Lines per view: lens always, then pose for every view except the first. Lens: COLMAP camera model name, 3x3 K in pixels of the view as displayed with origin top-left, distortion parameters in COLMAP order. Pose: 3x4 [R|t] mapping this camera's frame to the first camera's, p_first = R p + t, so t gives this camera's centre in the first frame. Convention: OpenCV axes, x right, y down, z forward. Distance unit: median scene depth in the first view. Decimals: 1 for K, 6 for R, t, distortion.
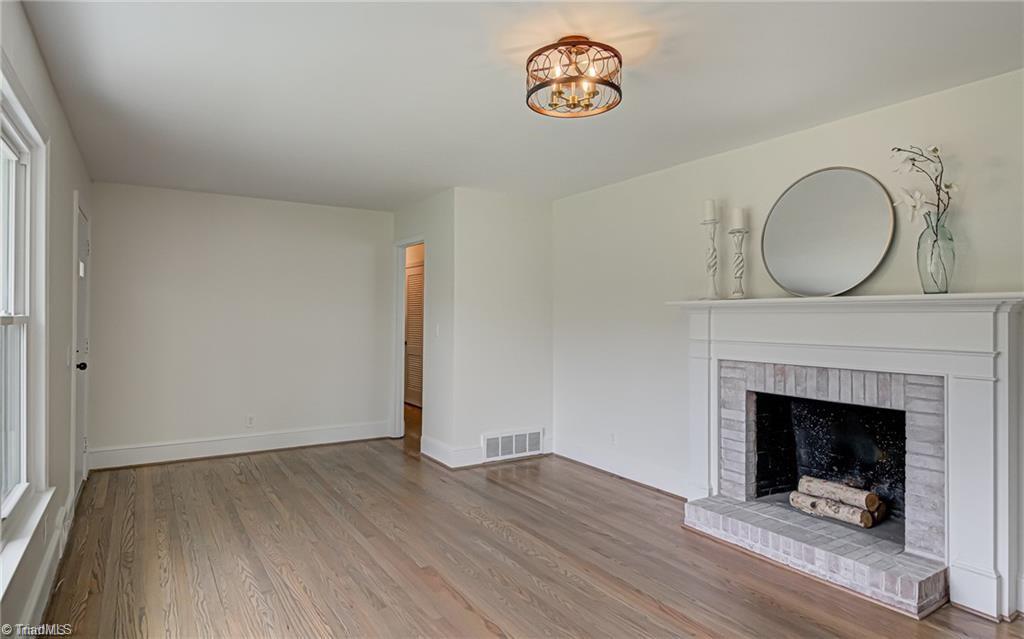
lens RADIAL K [[542.9, 0, 512.0], [0, 542.9, 319.5], [0, 0, 1]] dist [-0.002960, -0.000516]
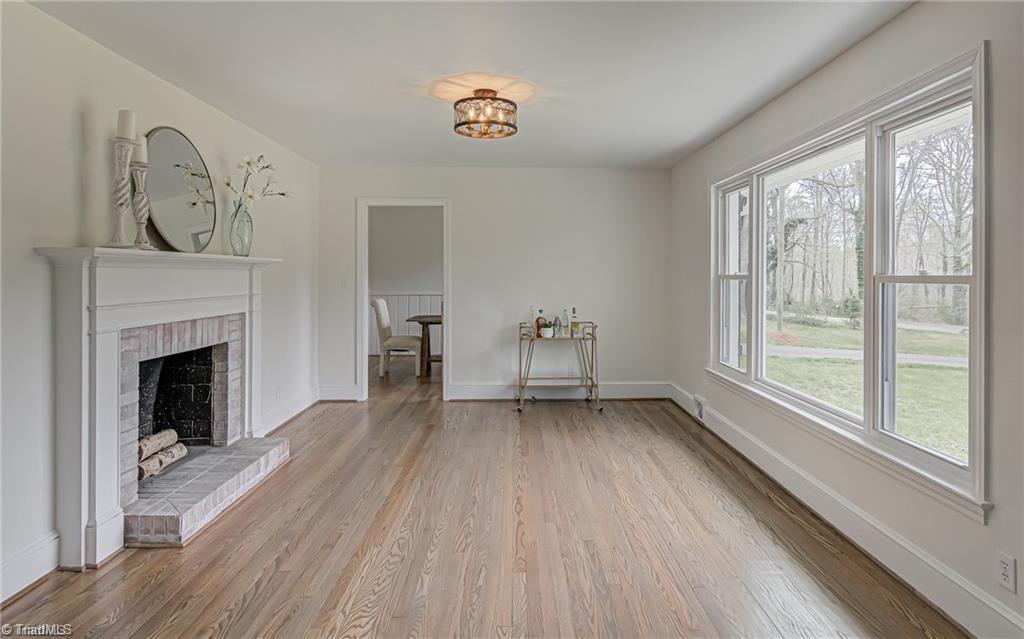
lens RADIAL K [[543.6, 0, 515.1], [0, 543.6, 272.0], [0, 0, 1]] dist [0.002017, 0.000295]
pose [[-0.828219, -0.005636, 0.560376, -0.580228], [-0.004619, 0.999984, 0.003230, -0.012795], [-0.560385, 0.000087, -0.828232, 1.584861]]
